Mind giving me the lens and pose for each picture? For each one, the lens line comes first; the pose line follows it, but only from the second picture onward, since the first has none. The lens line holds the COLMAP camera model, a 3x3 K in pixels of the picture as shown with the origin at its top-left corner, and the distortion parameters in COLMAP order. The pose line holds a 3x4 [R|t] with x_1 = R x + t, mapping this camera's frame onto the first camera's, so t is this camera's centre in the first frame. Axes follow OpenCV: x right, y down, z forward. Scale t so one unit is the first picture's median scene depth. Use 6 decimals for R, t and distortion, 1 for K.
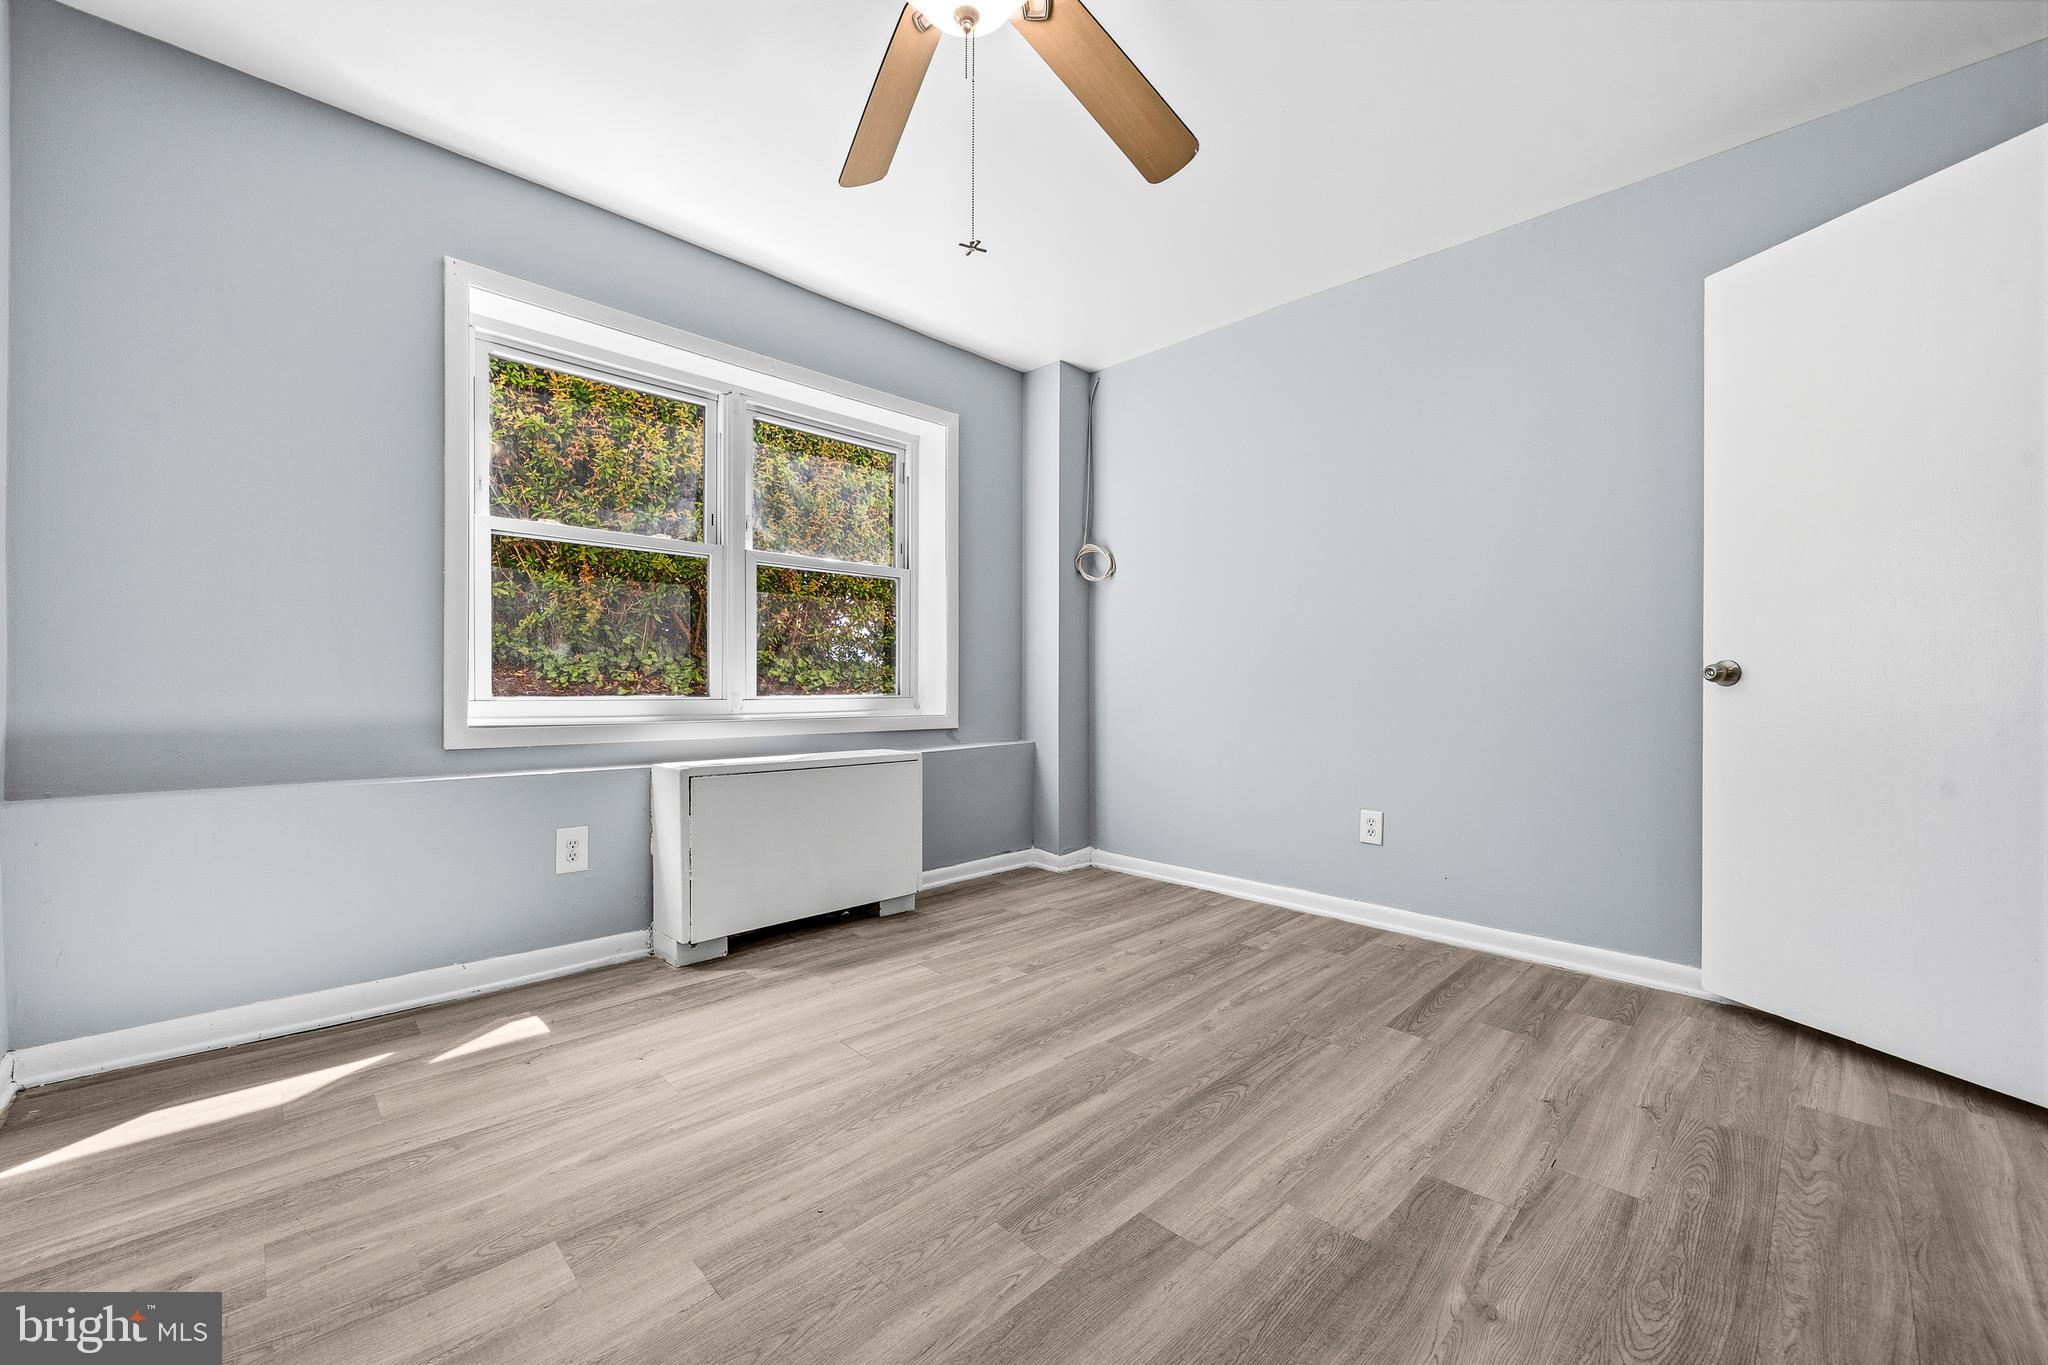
lens RADIAL K [[815.0, 0, 1026.7], [0, 815.0, 693.6], [0, 0, 1]] dist [-0.000453, 0.000128]
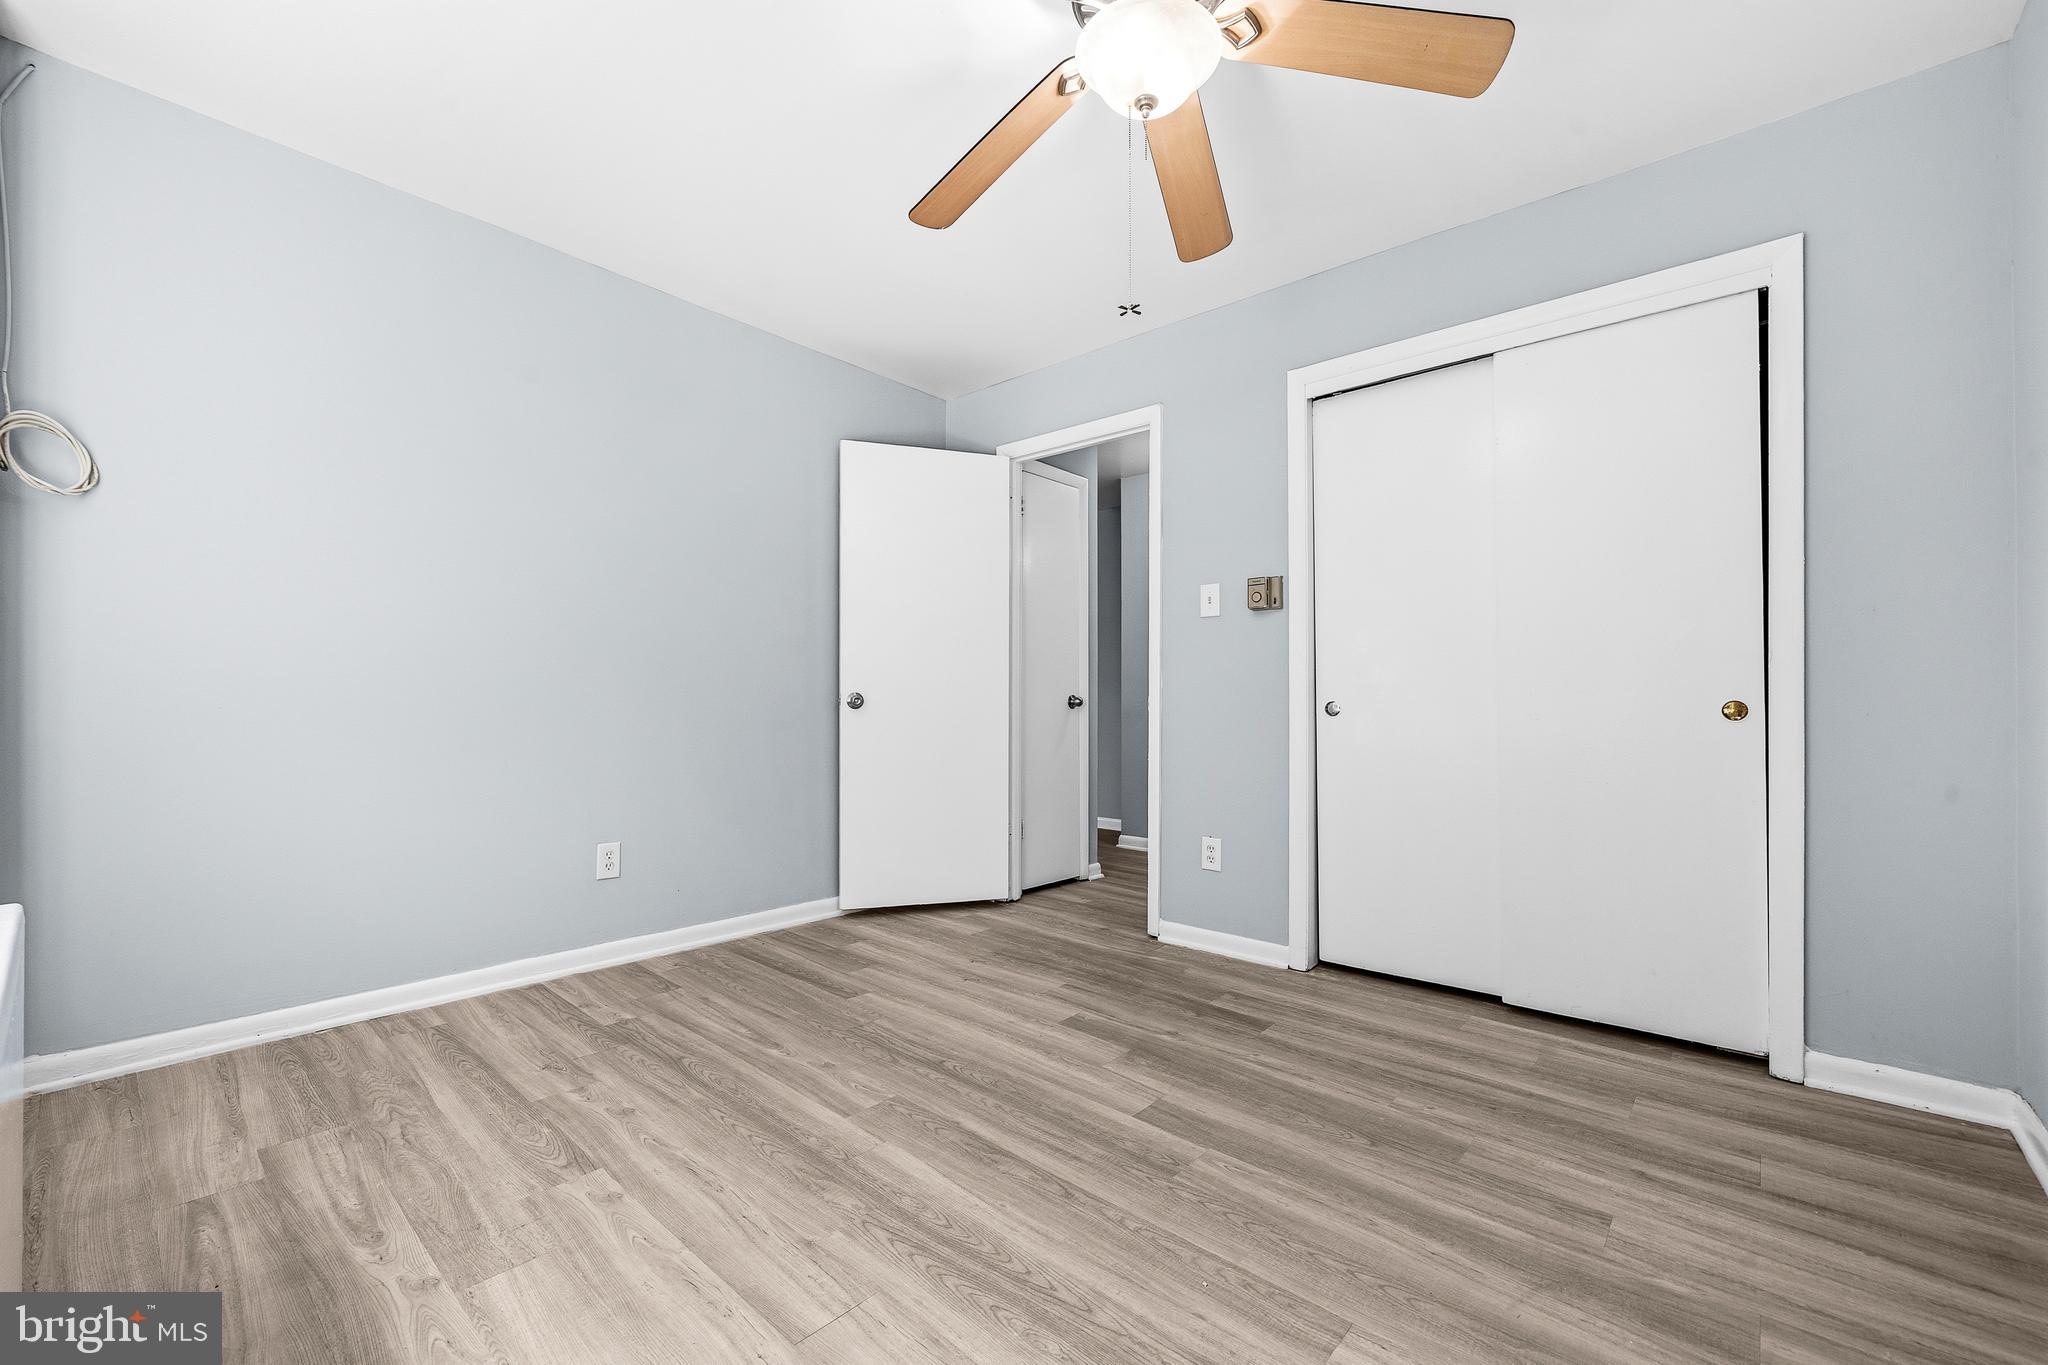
lens RADIAL K [[815.0, 0, 1026.7], [0, 815.0, 693.6], [0, 0, 1]] dist [-0.000453, 0.000128]
pose [[-0.064406, 0.007951, 0.997892, -0.717909], [0.004006, 0.999962, -0.007709, -0.024214], [-0.997916, 0.003501, -0.064436, 0.767026]]
